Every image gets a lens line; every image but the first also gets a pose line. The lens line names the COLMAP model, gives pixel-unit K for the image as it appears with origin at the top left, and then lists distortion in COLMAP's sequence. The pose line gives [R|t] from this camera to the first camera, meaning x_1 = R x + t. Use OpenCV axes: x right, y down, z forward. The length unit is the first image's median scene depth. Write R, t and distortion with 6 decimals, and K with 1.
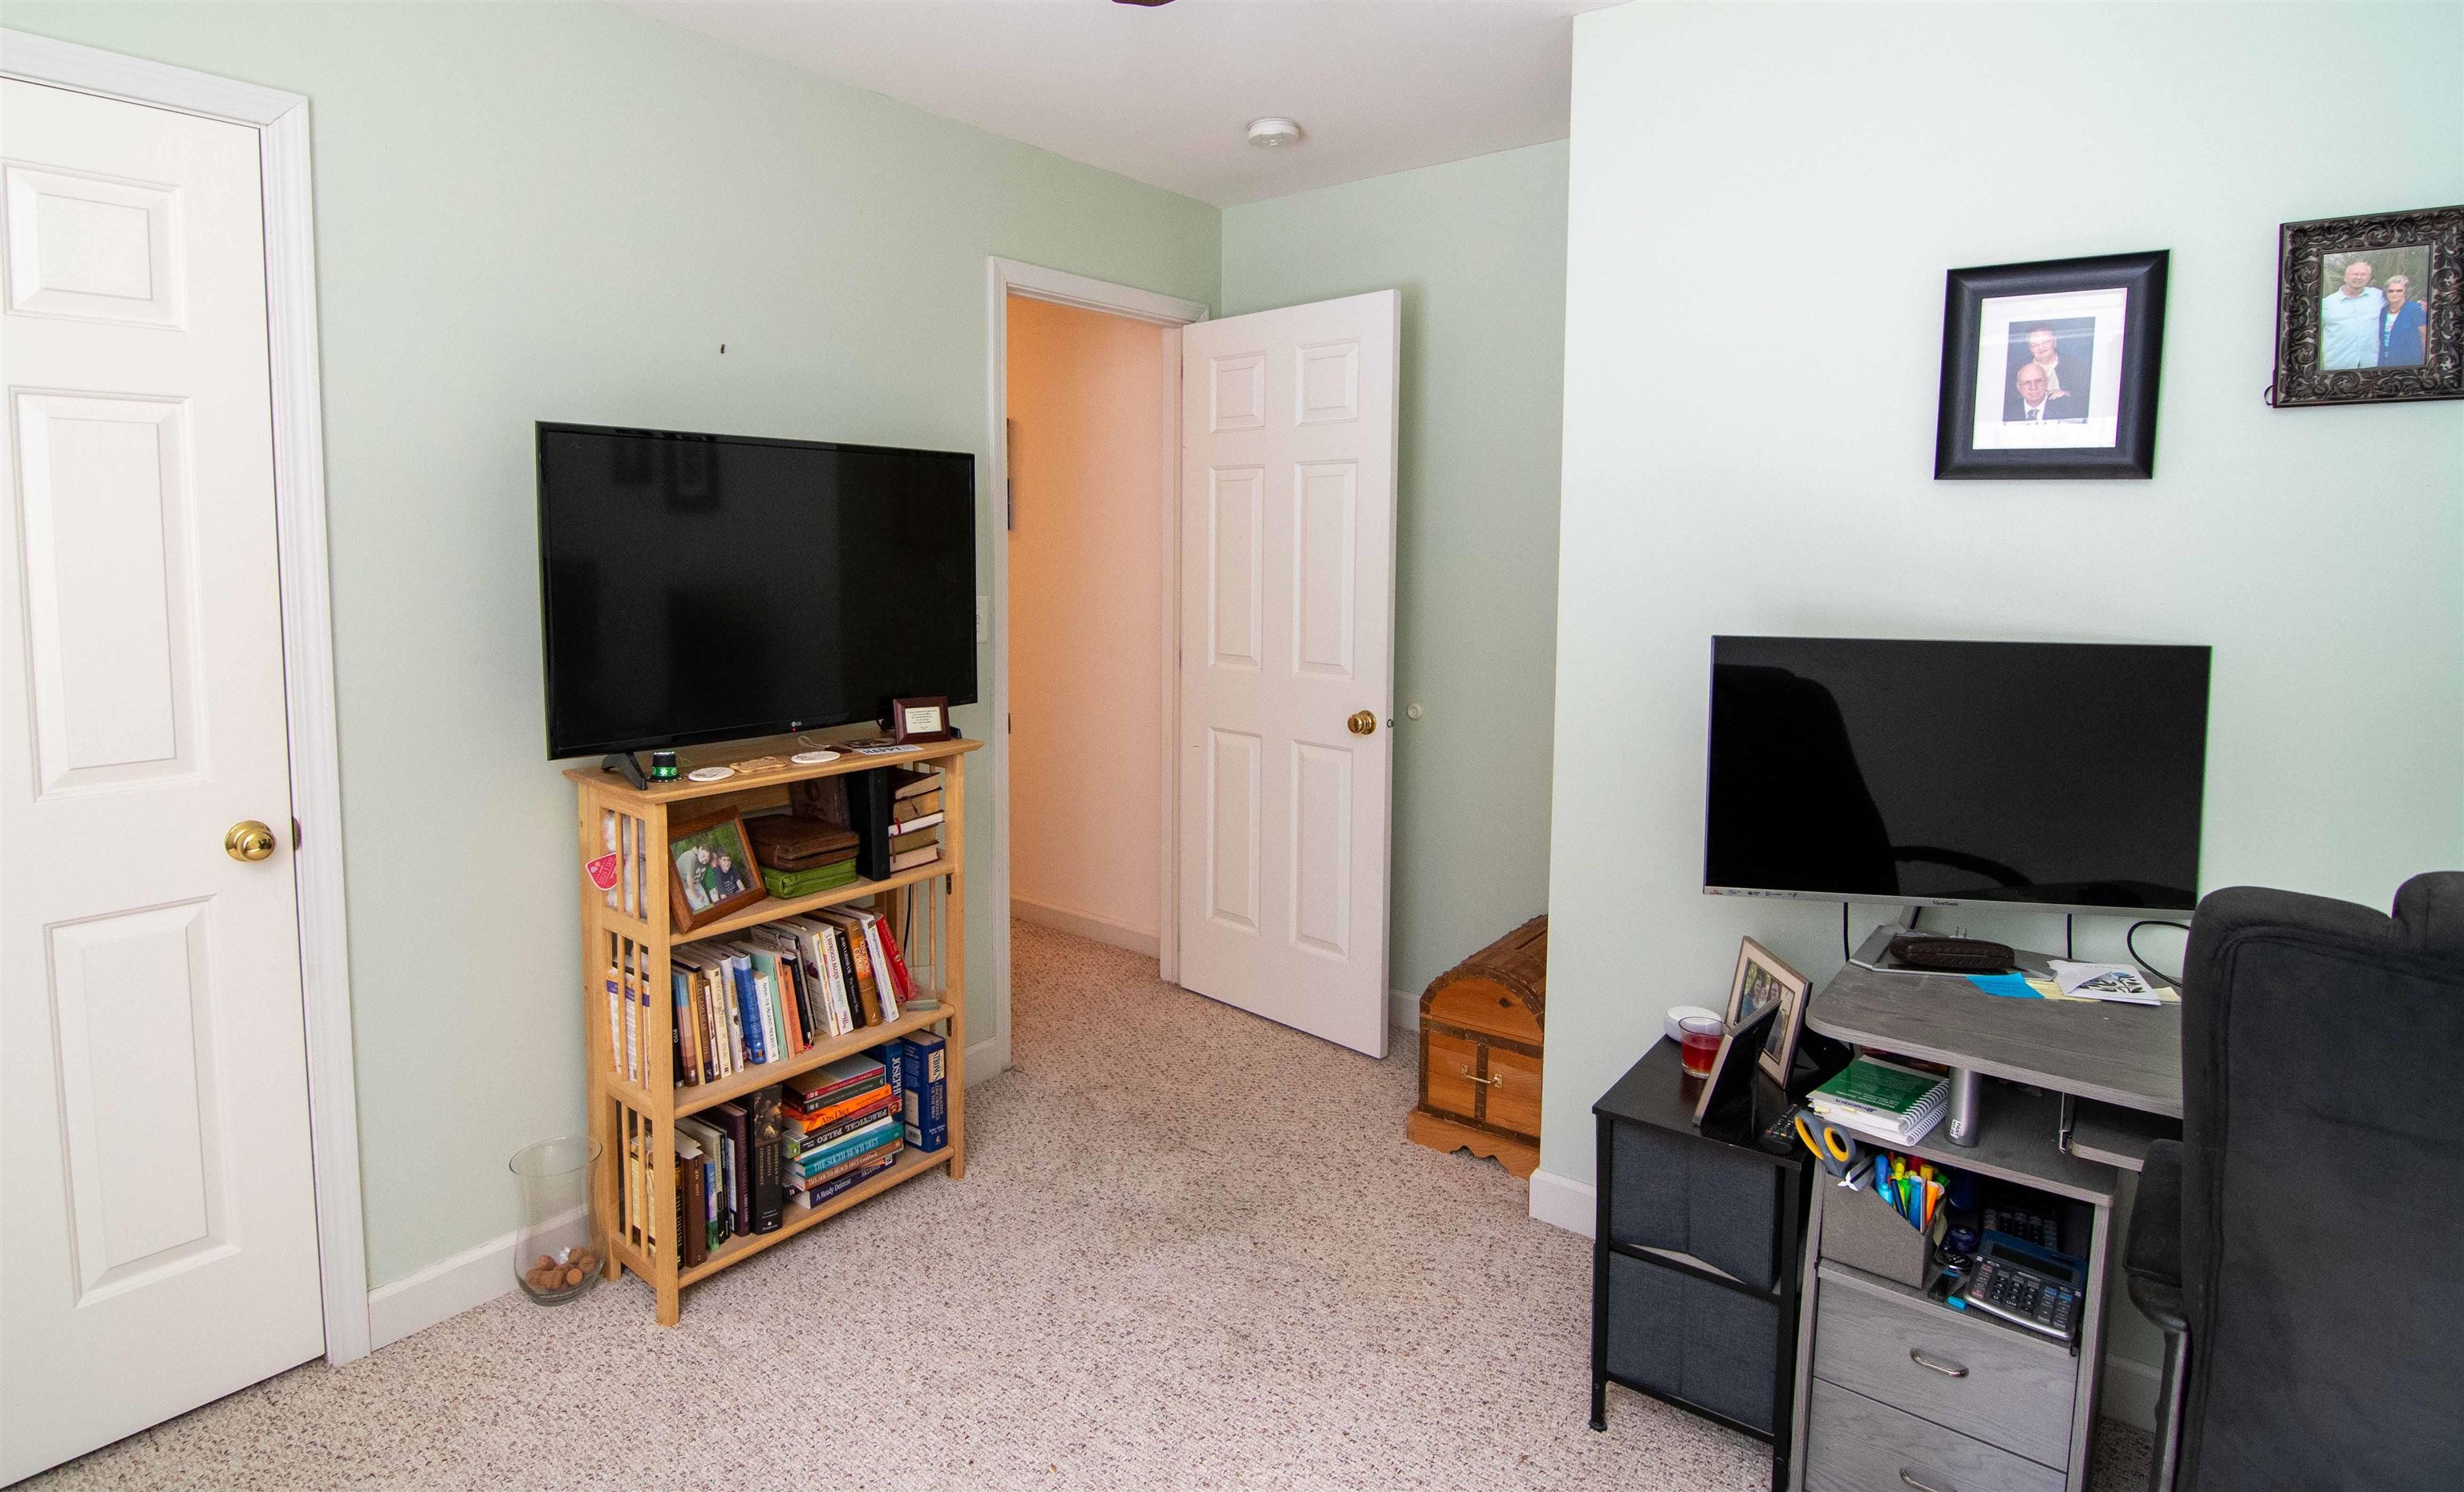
lens RADIAL K [[1297.9, 0, 1224.8], [0, 1297.9, 653.4], [0, 0, 1]] dist [-0.000158, -0.000394]
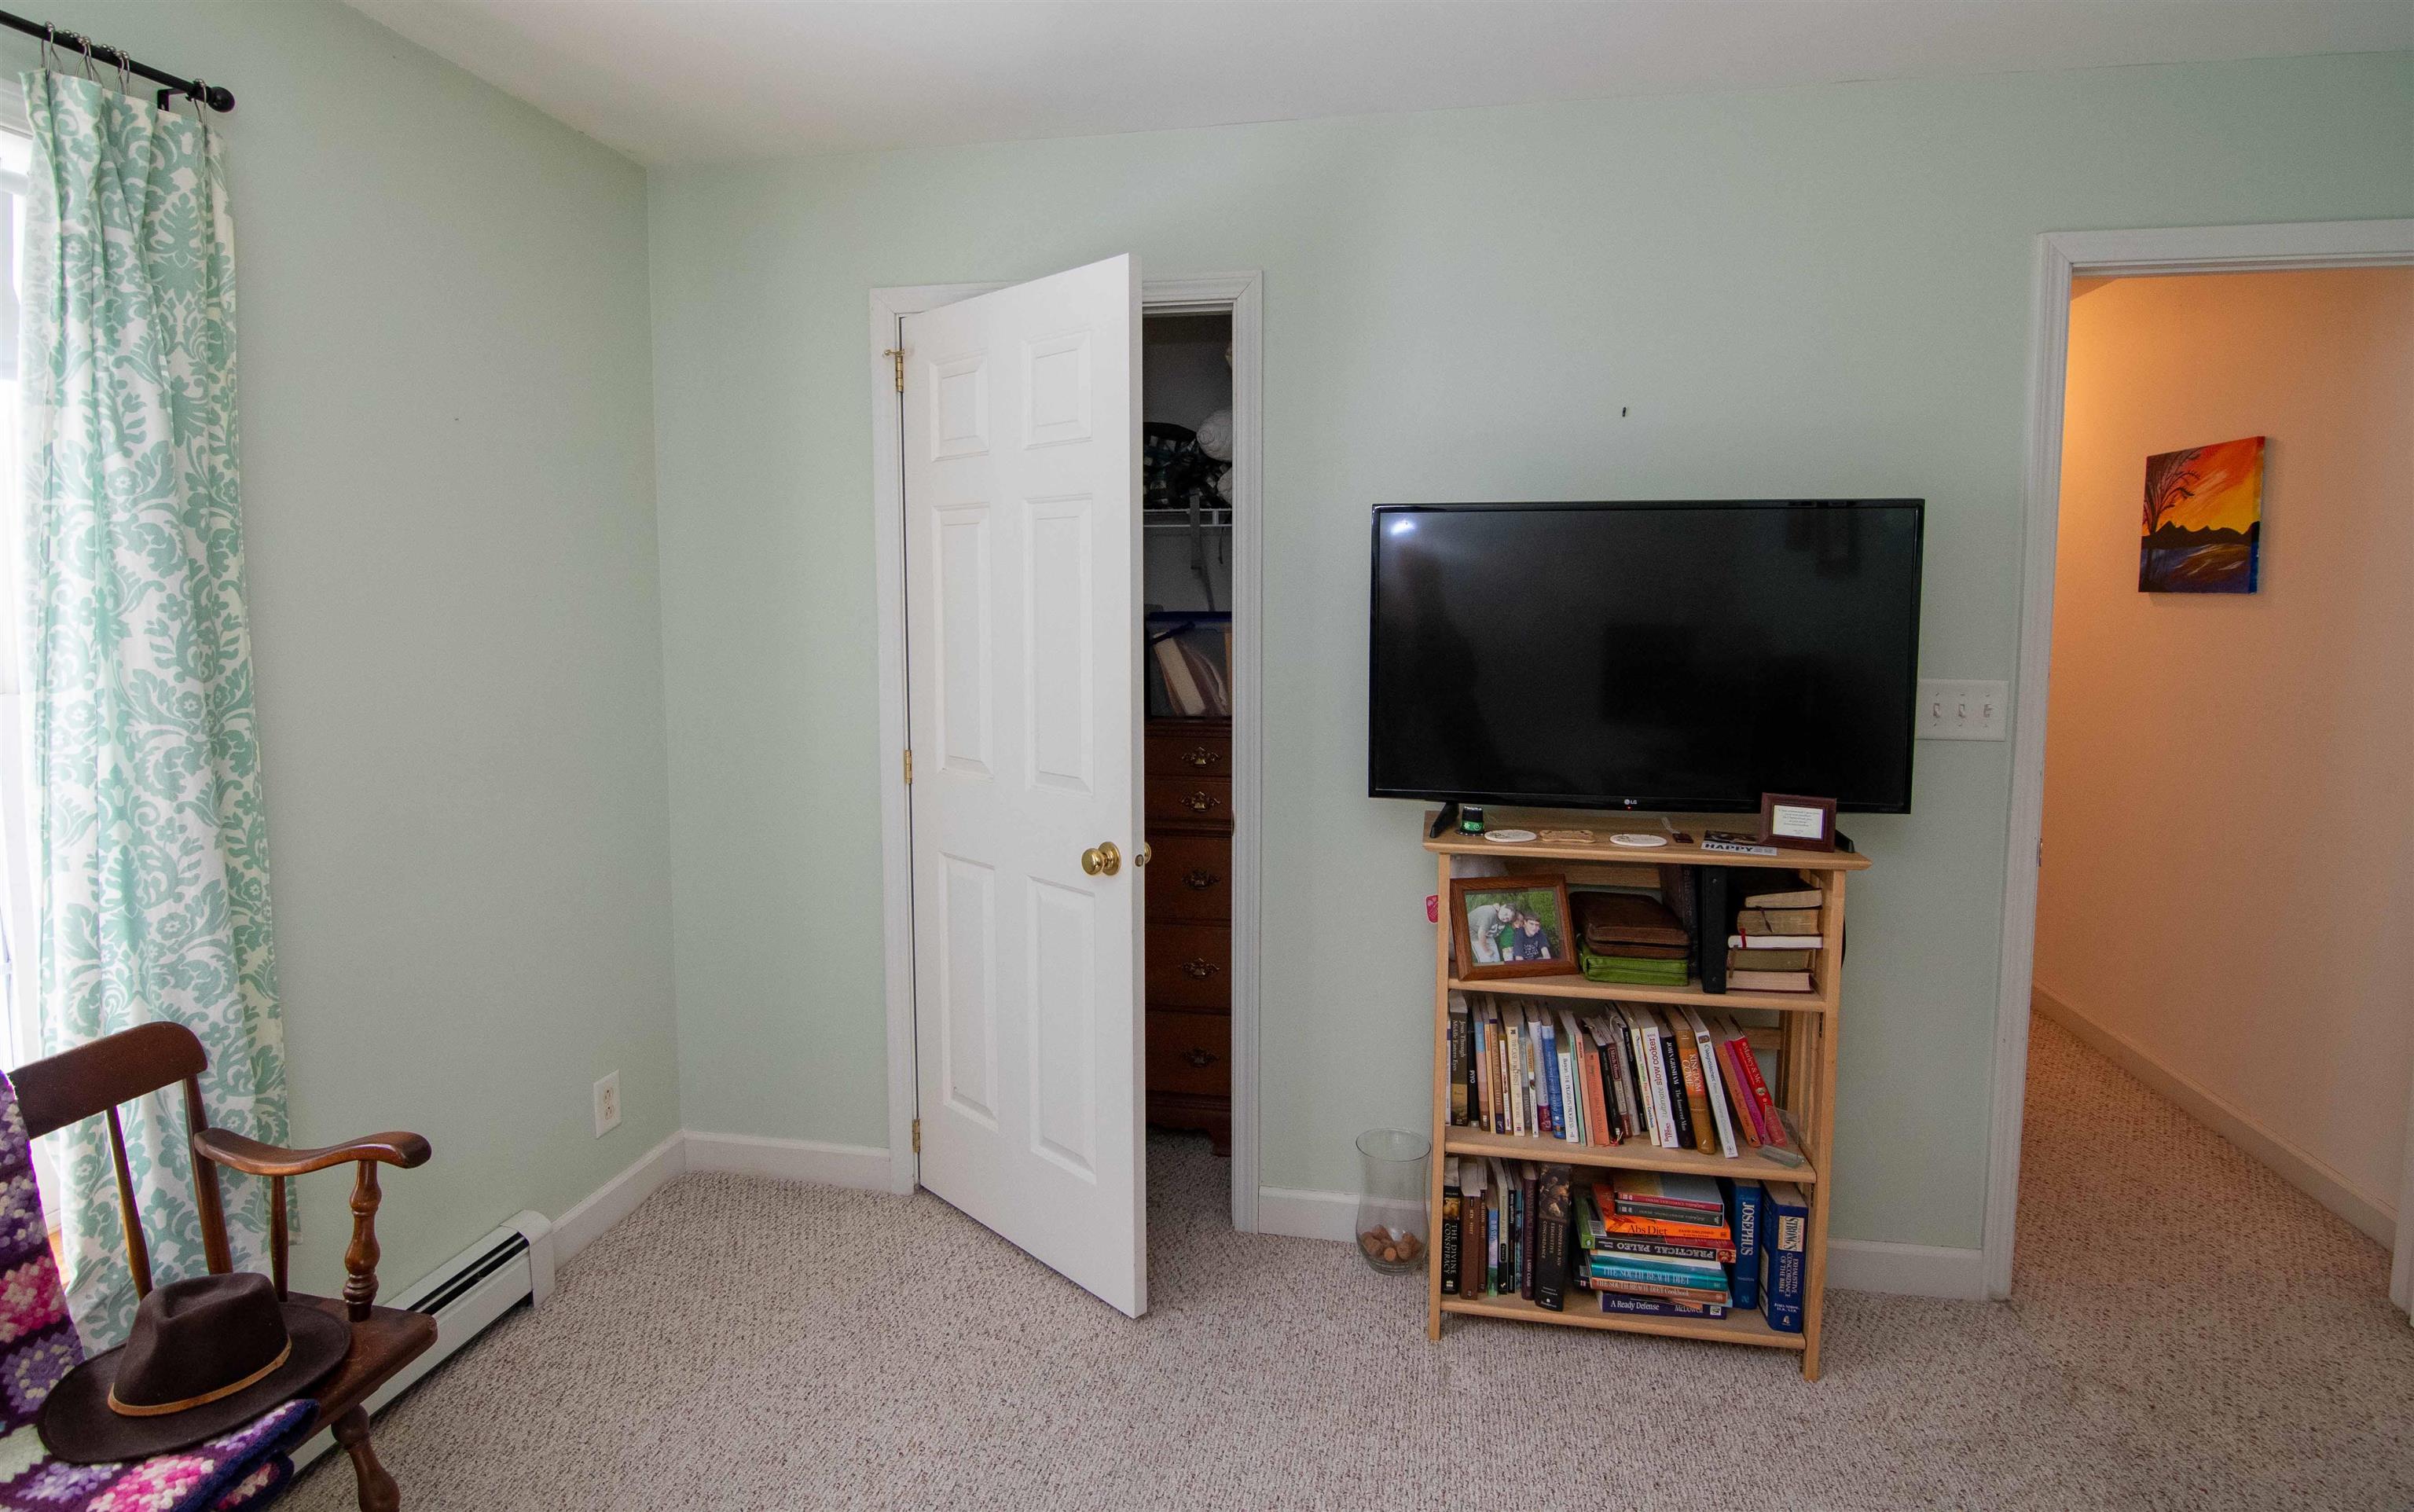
lens RADIAL K [[1253.6, 0, 1208.4], [0, 1253.6, 730.5], [0, 0, 1]] dist [-0.001178, -0.000478]
pose [[0.453982, 0.086615, -0.886791, 0.326188], [-0.086914, 0.994822, 0.052673, -0.018318], [0.886762, 0.053162, 0.459159, 0.299736]]
